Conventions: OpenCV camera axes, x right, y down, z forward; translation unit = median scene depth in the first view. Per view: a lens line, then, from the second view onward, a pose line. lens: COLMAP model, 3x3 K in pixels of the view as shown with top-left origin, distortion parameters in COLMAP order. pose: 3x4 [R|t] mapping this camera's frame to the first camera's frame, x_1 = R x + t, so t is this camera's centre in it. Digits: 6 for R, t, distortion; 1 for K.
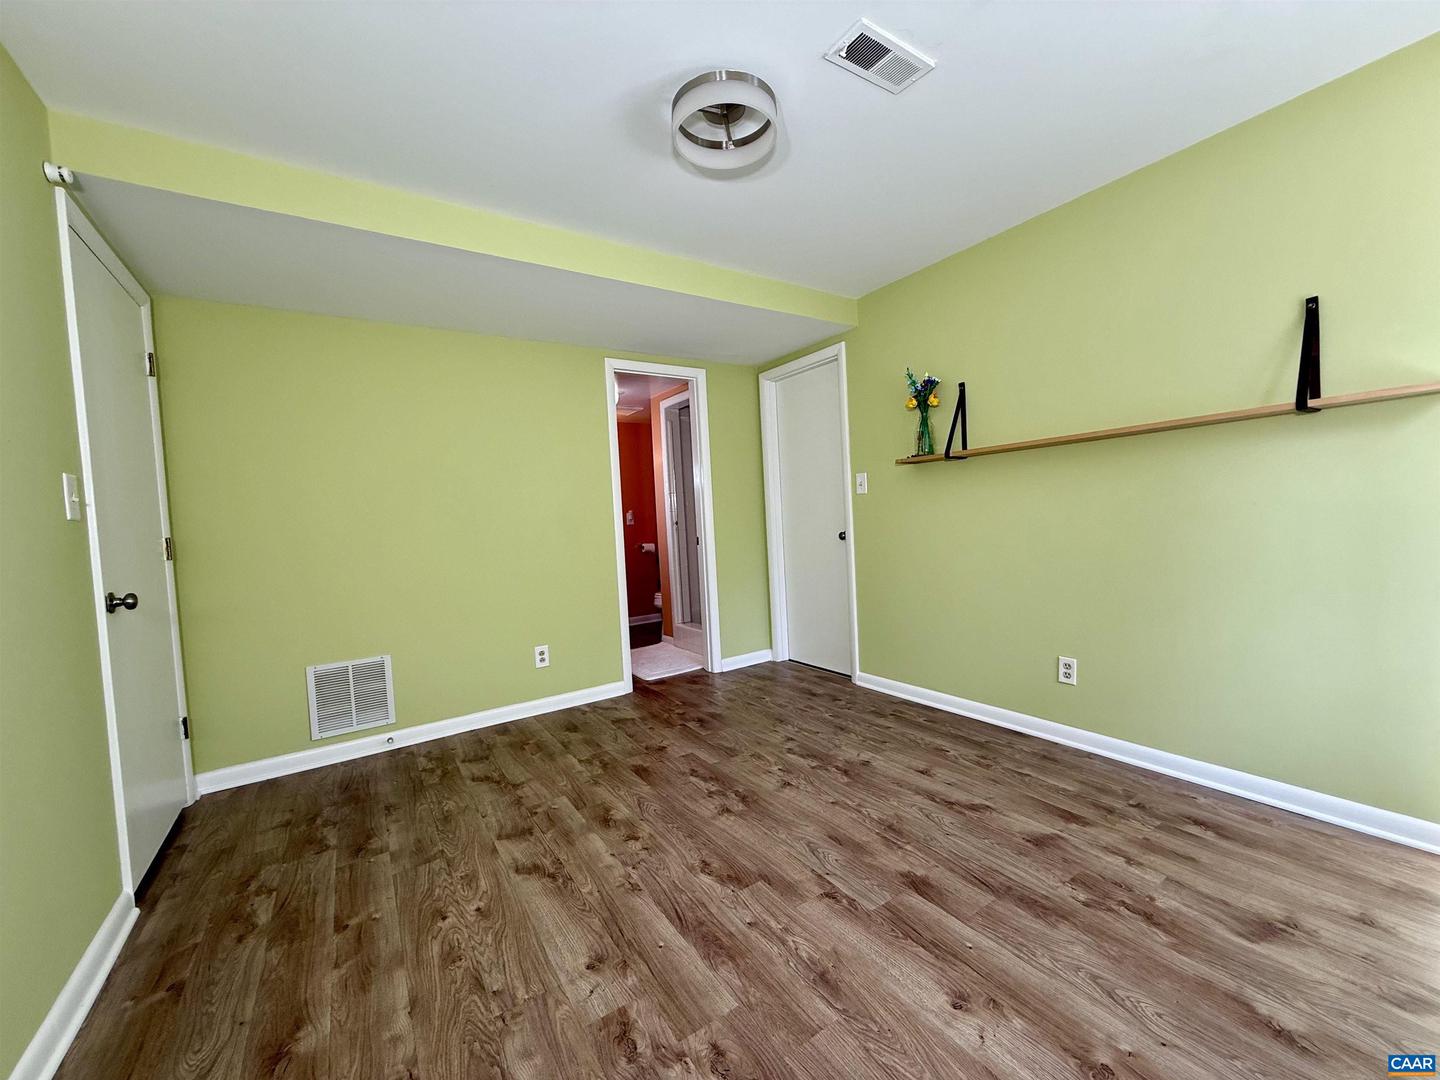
lens RADIAL K [[572.9, 0, 718.7], [0, 572.9, 539.8], [0, 0, 1]] dist [-0.000177, -0.000033]
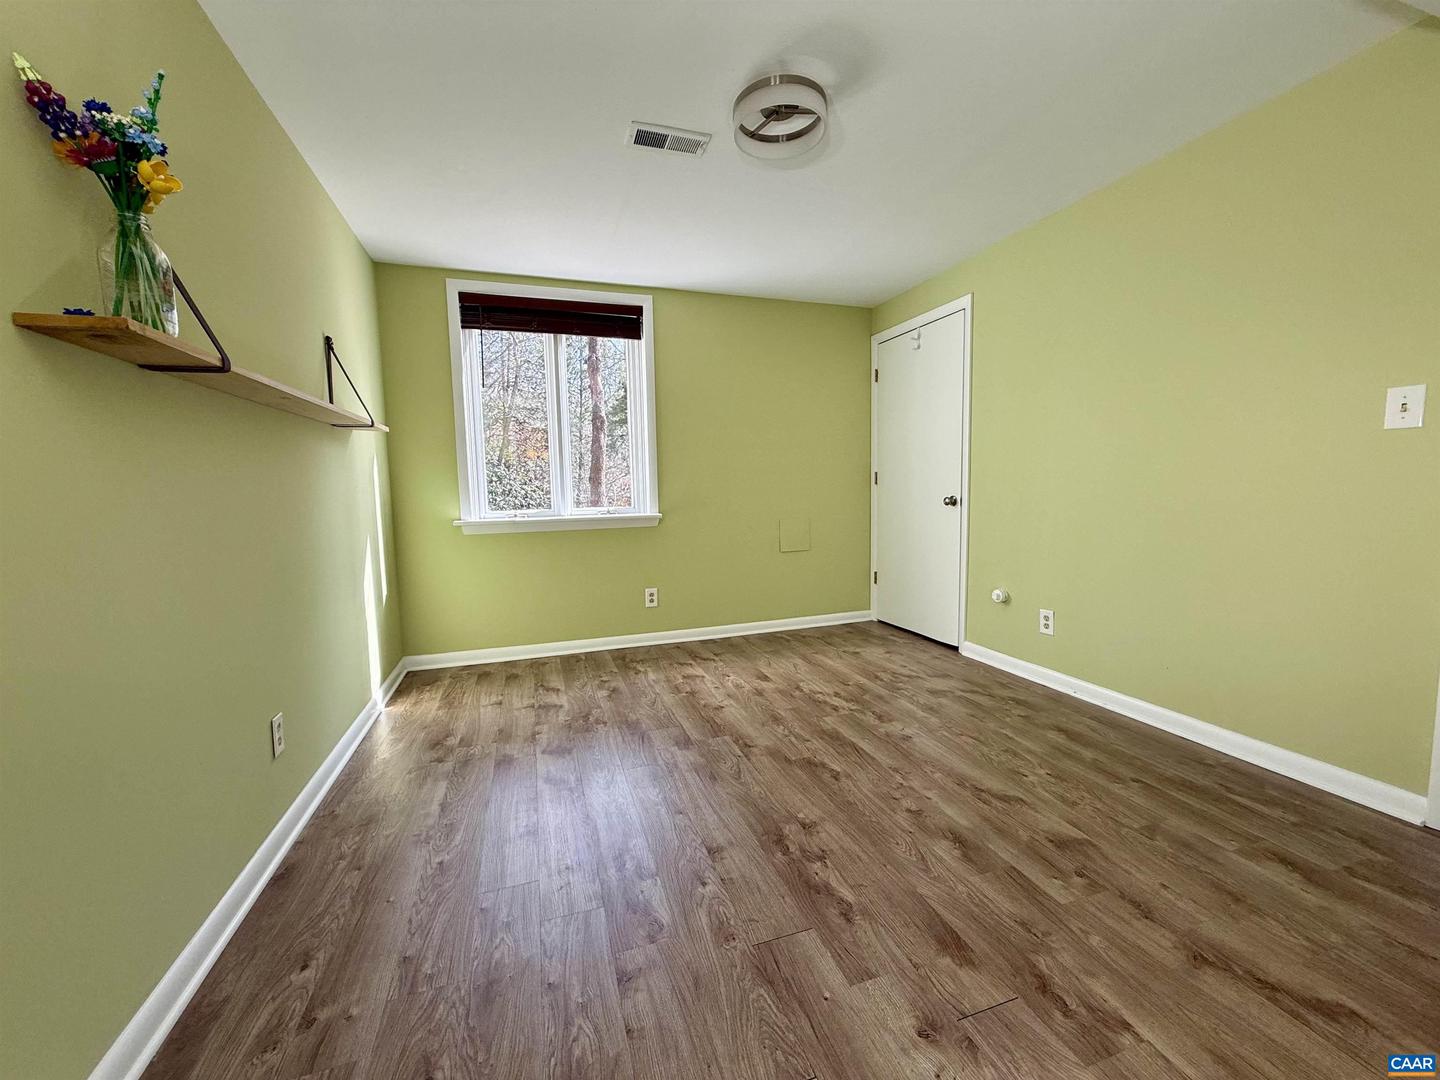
lens RADIAL K [[572.9, 0, 717.0], [0, 572.9, 535.8], [0, 0, 1]] dist [-0.000177, -0.000033]
pose [[-0.963269, 0.051345, 0.263585, -0.120719], [0.083731, 0.990045, 0.113136, -0.055463], [-0.255152, 0.131051, -0.957979, 2.086133]]
